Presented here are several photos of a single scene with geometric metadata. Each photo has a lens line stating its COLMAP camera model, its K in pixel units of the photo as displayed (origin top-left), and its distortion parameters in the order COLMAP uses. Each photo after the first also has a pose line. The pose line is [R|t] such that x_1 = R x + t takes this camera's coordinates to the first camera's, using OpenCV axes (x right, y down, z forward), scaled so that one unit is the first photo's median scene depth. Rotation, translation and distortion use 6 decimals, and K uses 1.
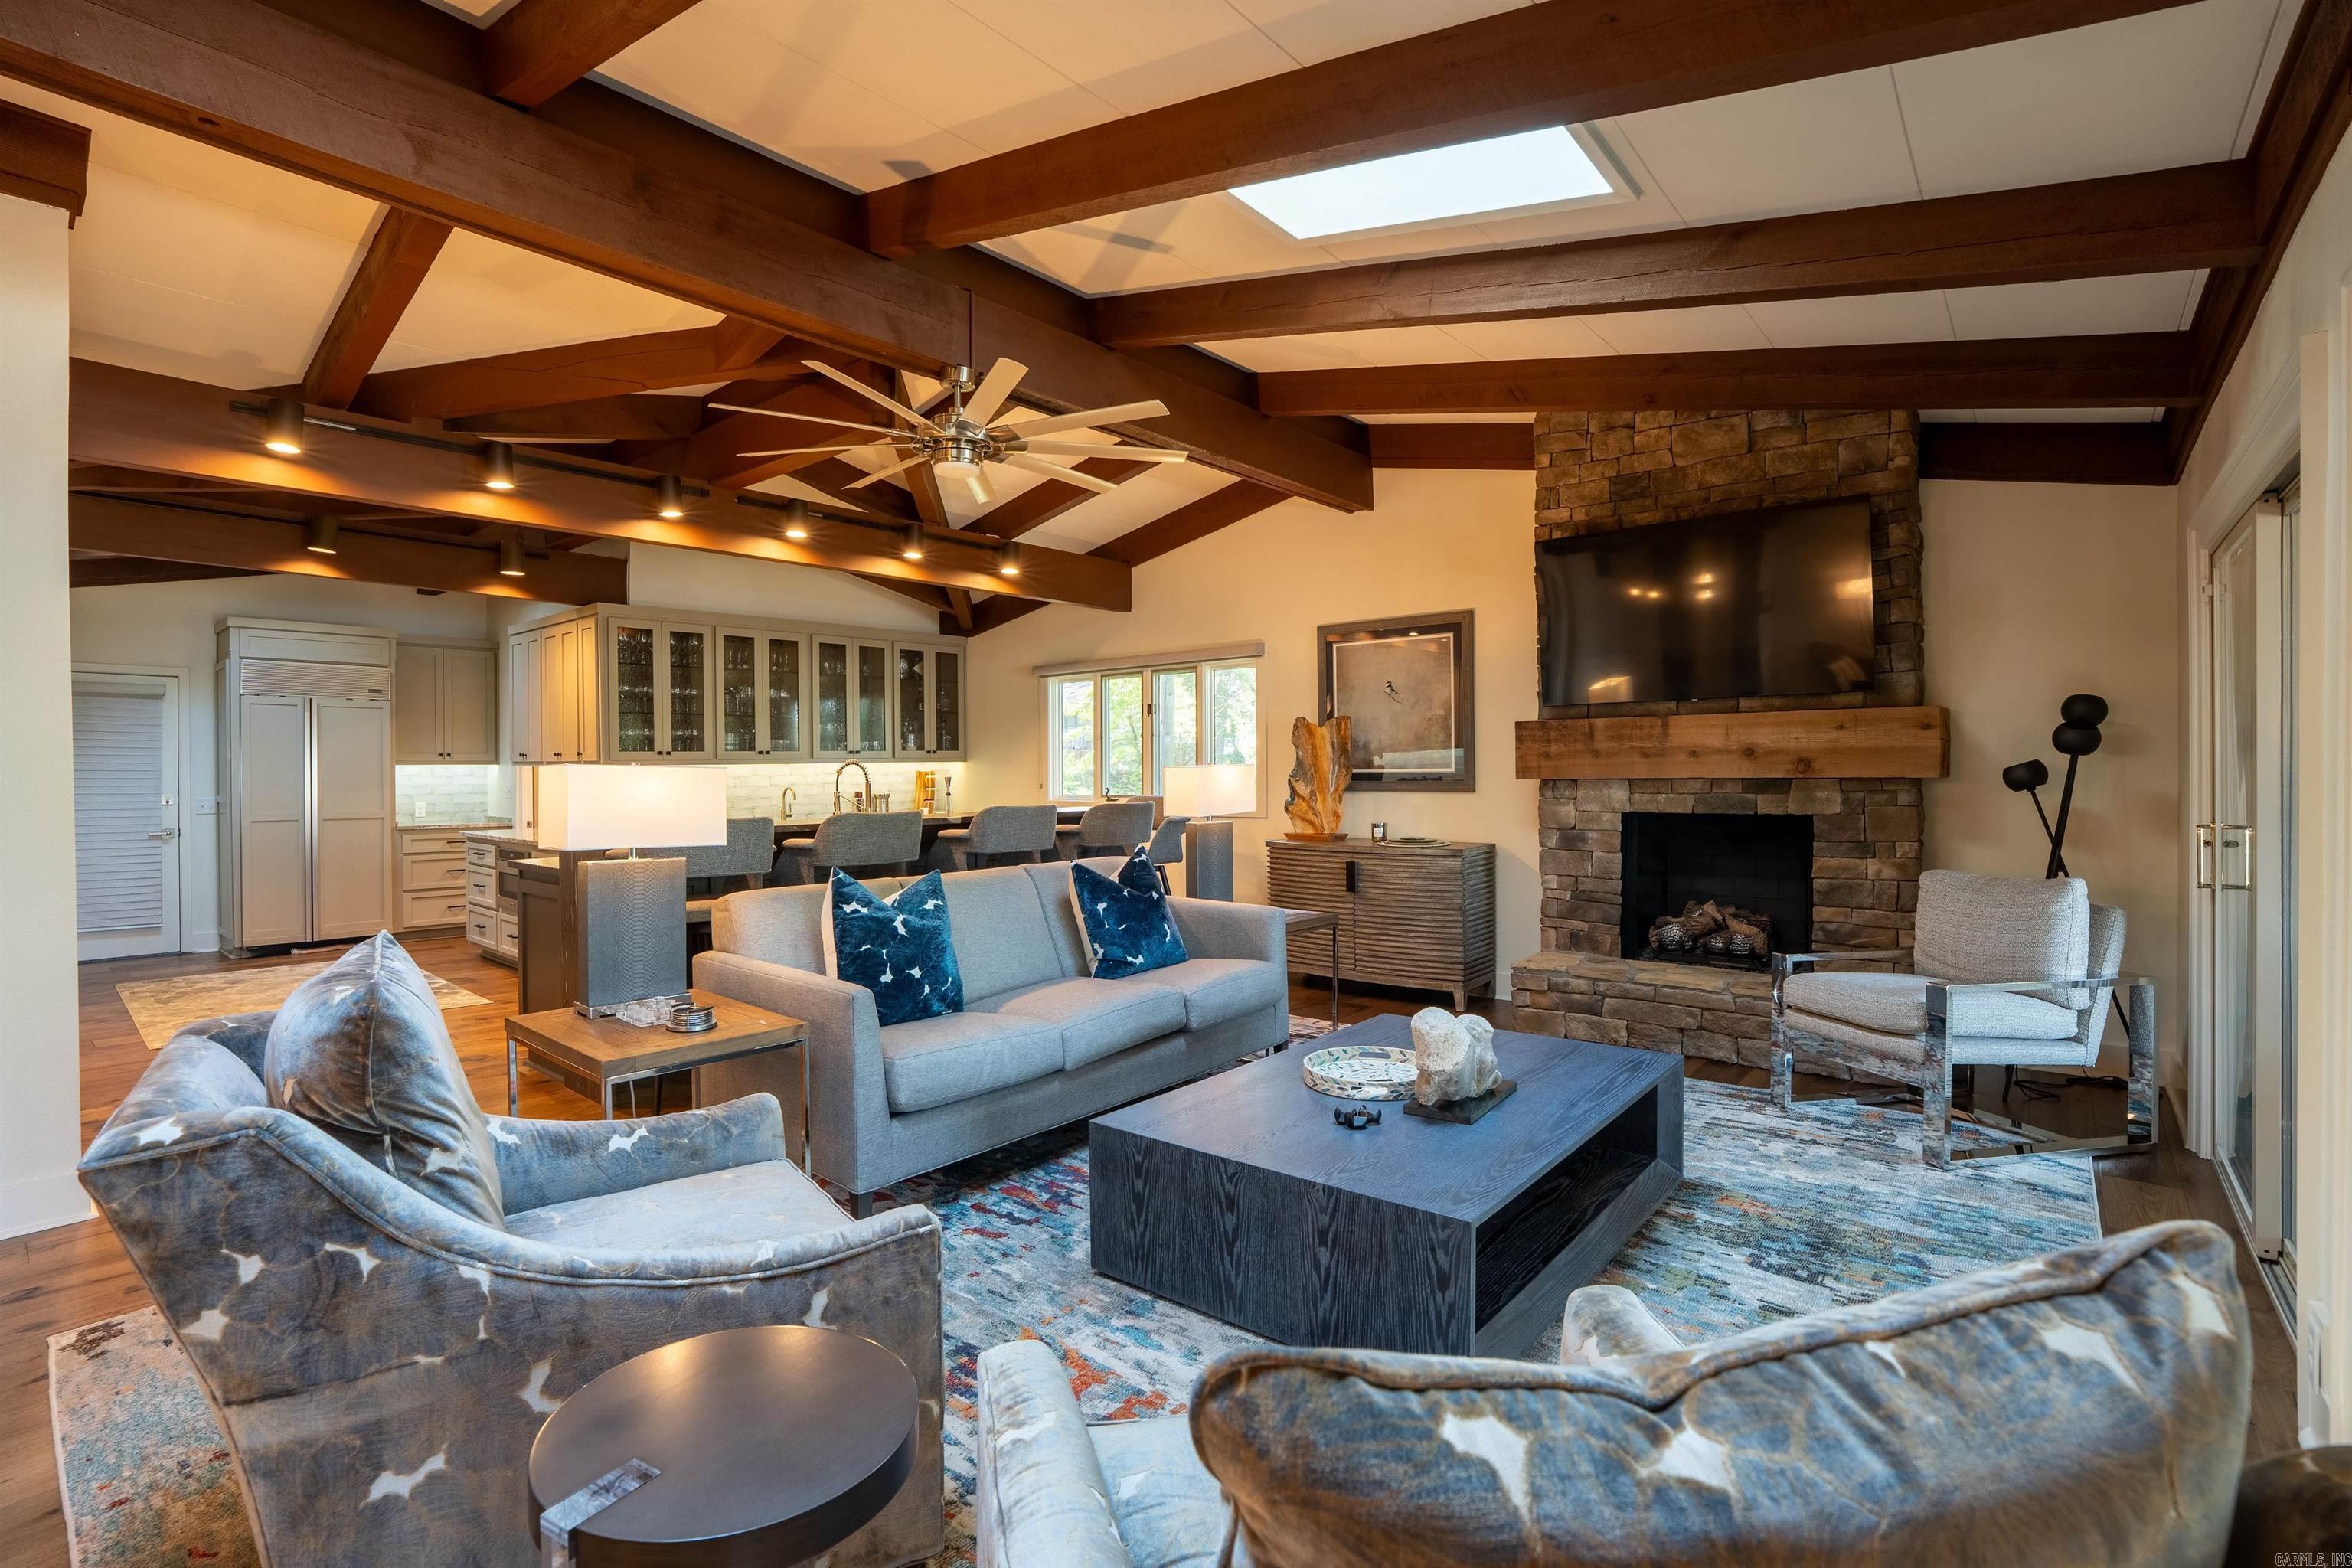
lens RADIAL K [[1084.5, 0, 1153.1], [0, 1084.5, 775.3], [0, 0, 1]] dist [-0.074775, 0.030001]
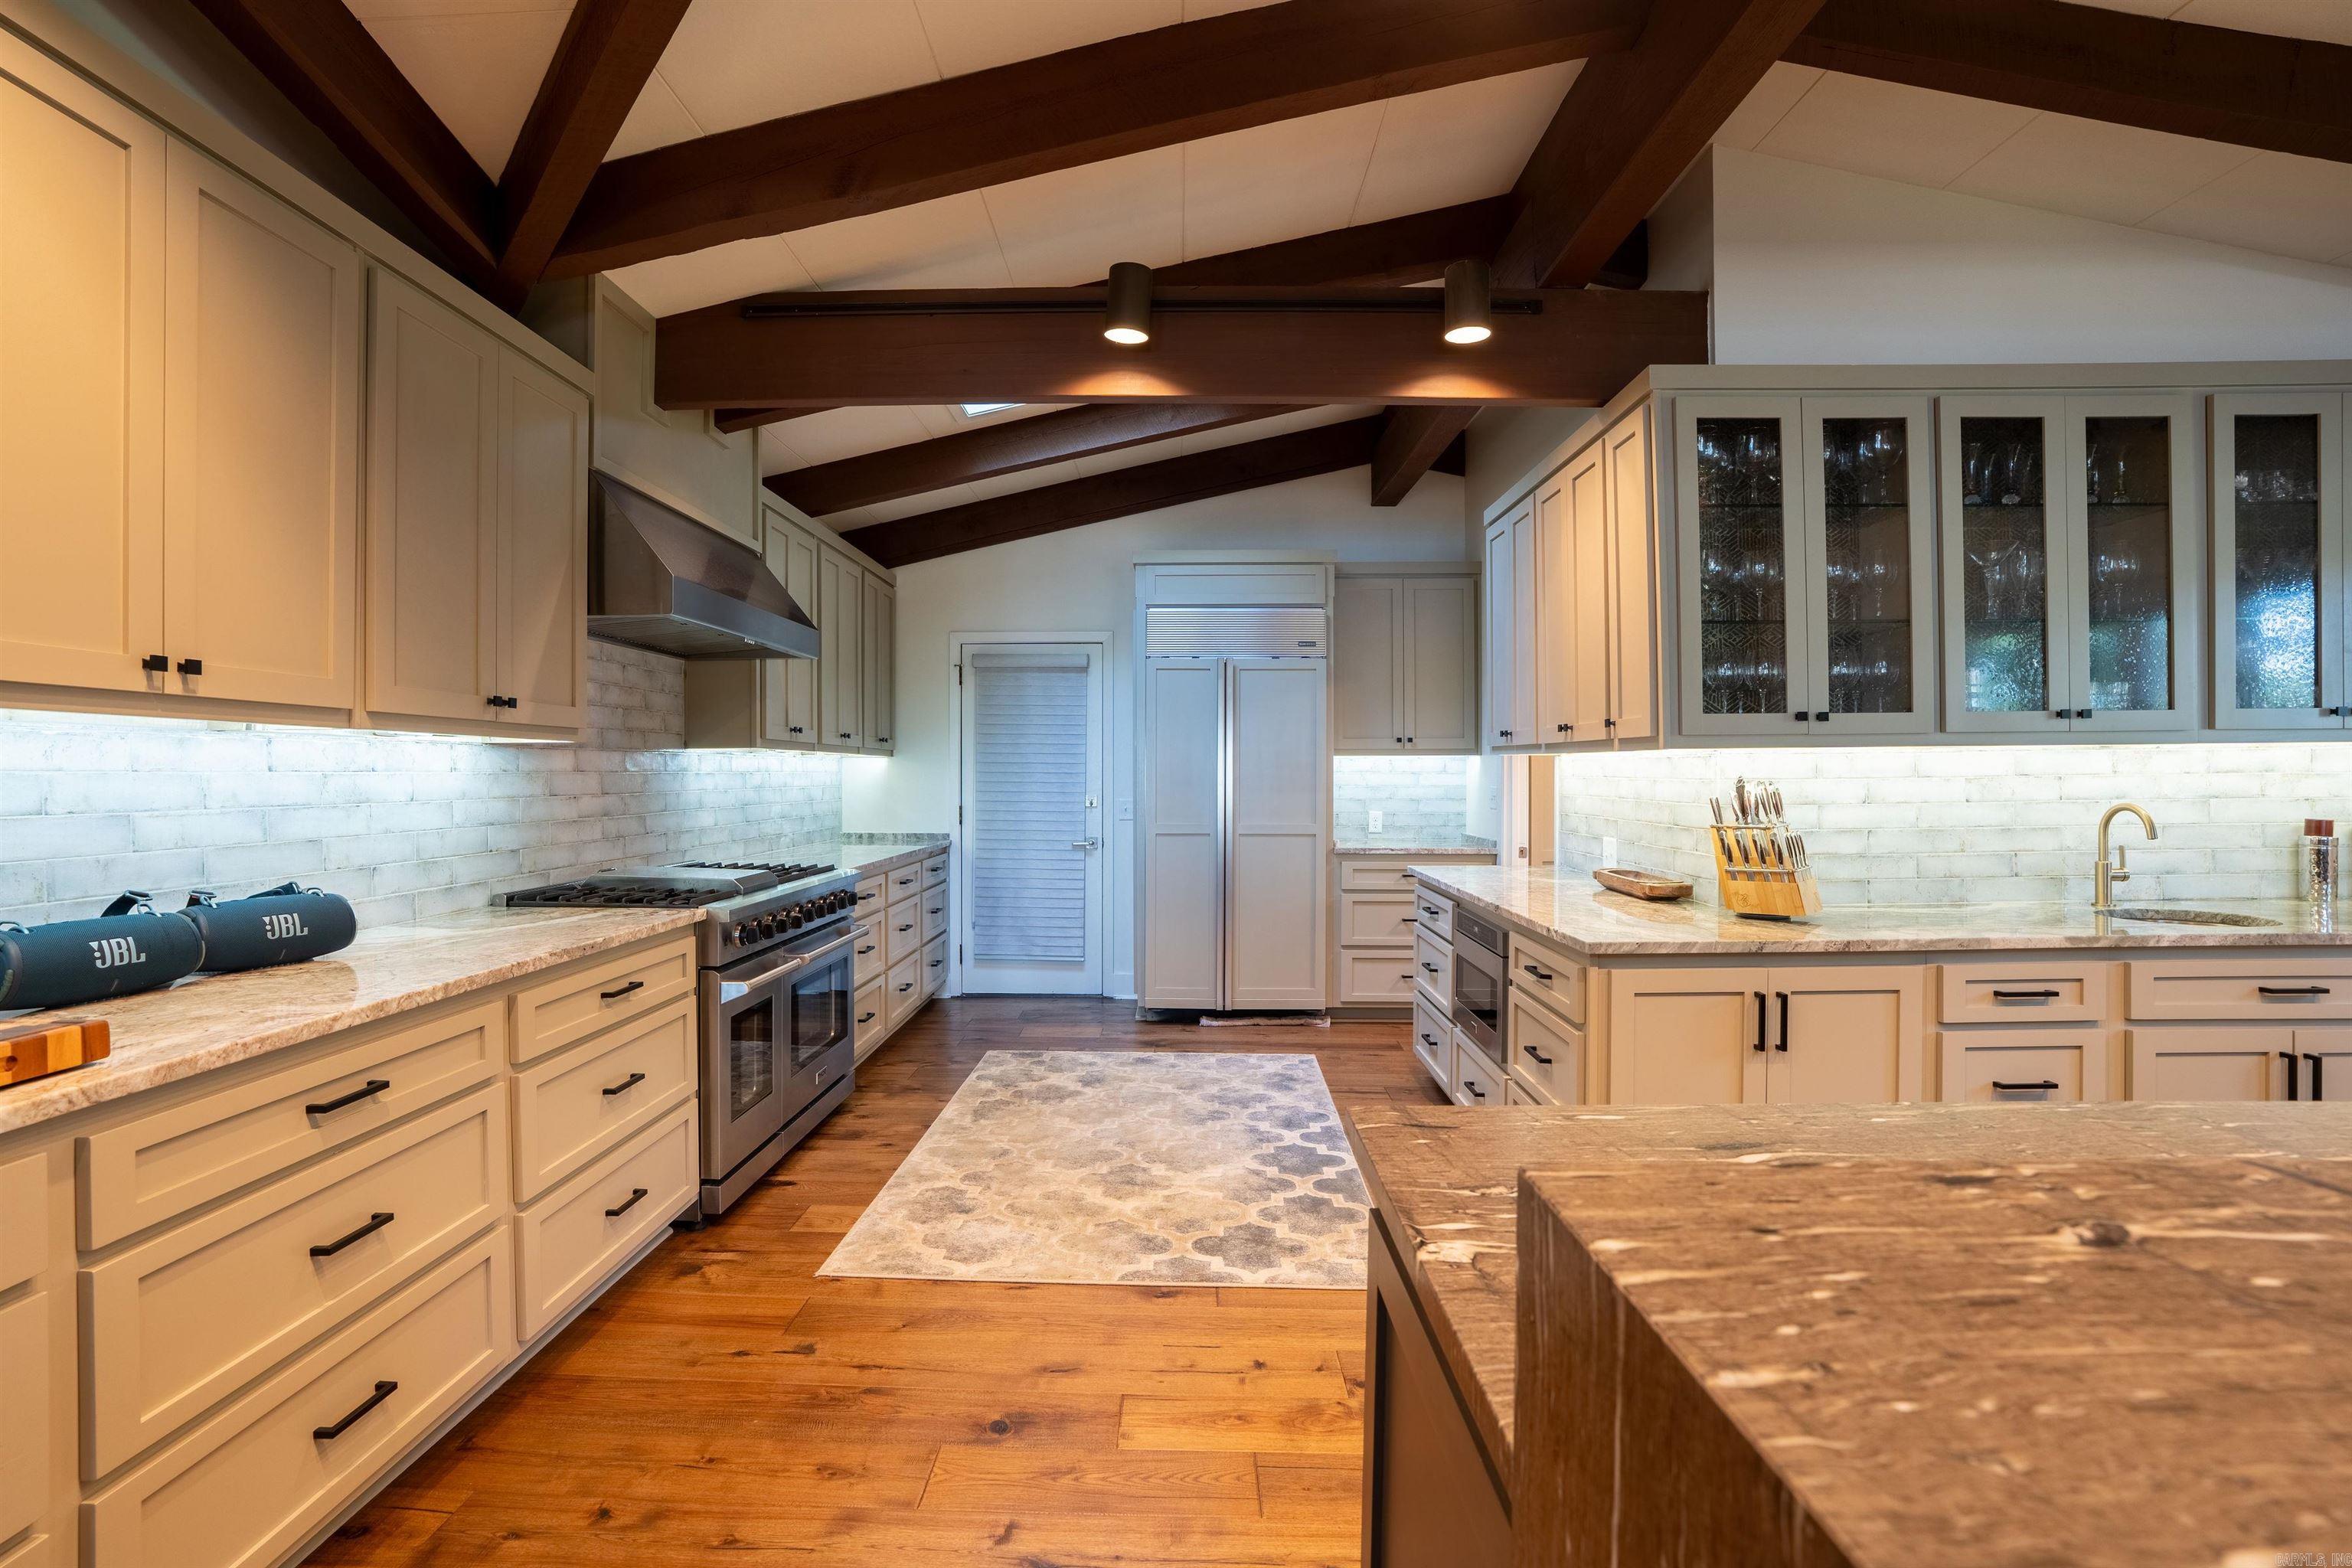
lens RADIAL K [[1084.5, 0, 1153.1], [0, 1084.5, 775.3], [0, 0, 1]] dist [-0.074775, 0.030001]
pose [[0.634779, 0.006756, -0.772664, -0.397910], [-0.007104, 0.999971, 0.002908, 0.002431], [0.772661, 0.003644, 0.634808, 0.716601]]
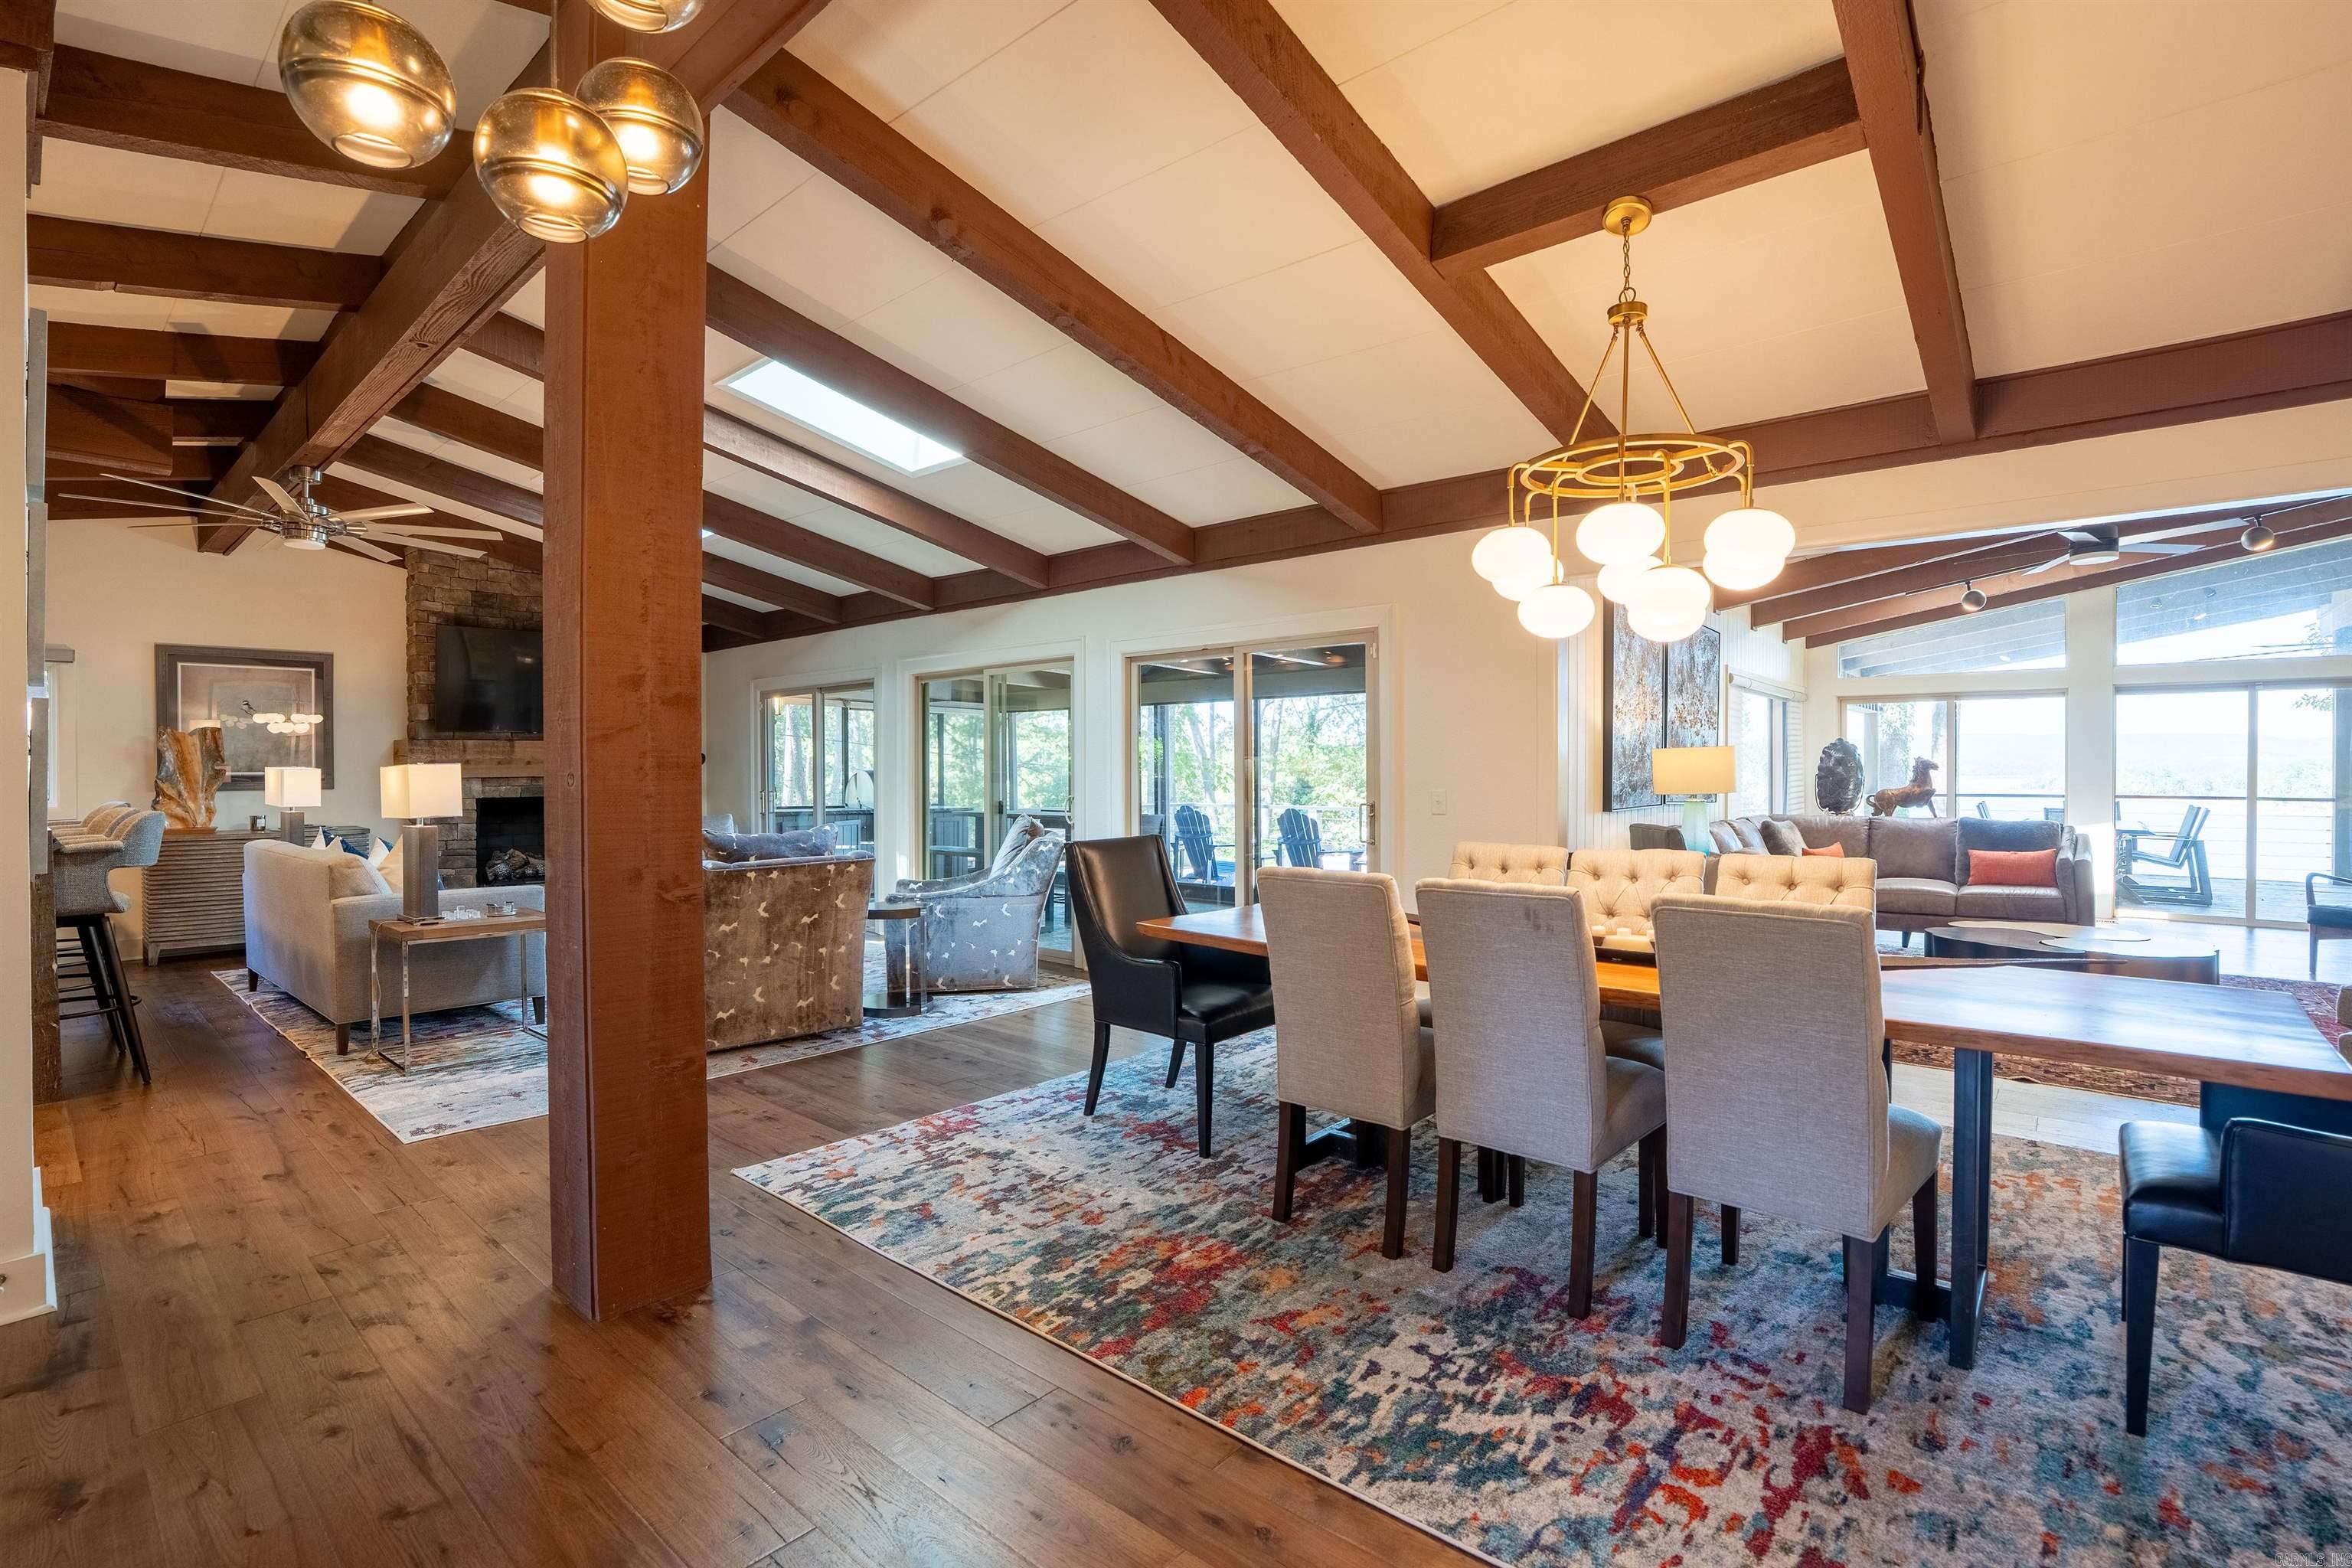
lens RADIAL K [[1084.5, 0, 1153.1], [0, 1084.5, 775.3], [0, 0, 1]] dist [-0.074775, 0.030001]
pose [[0.014128, -0.001682, 0.999899, -1.125758], [0.010364, 0.999945, 0.001535, 0.007652], [-0.999846, 0.010341, 0.014145, -0.050165]]
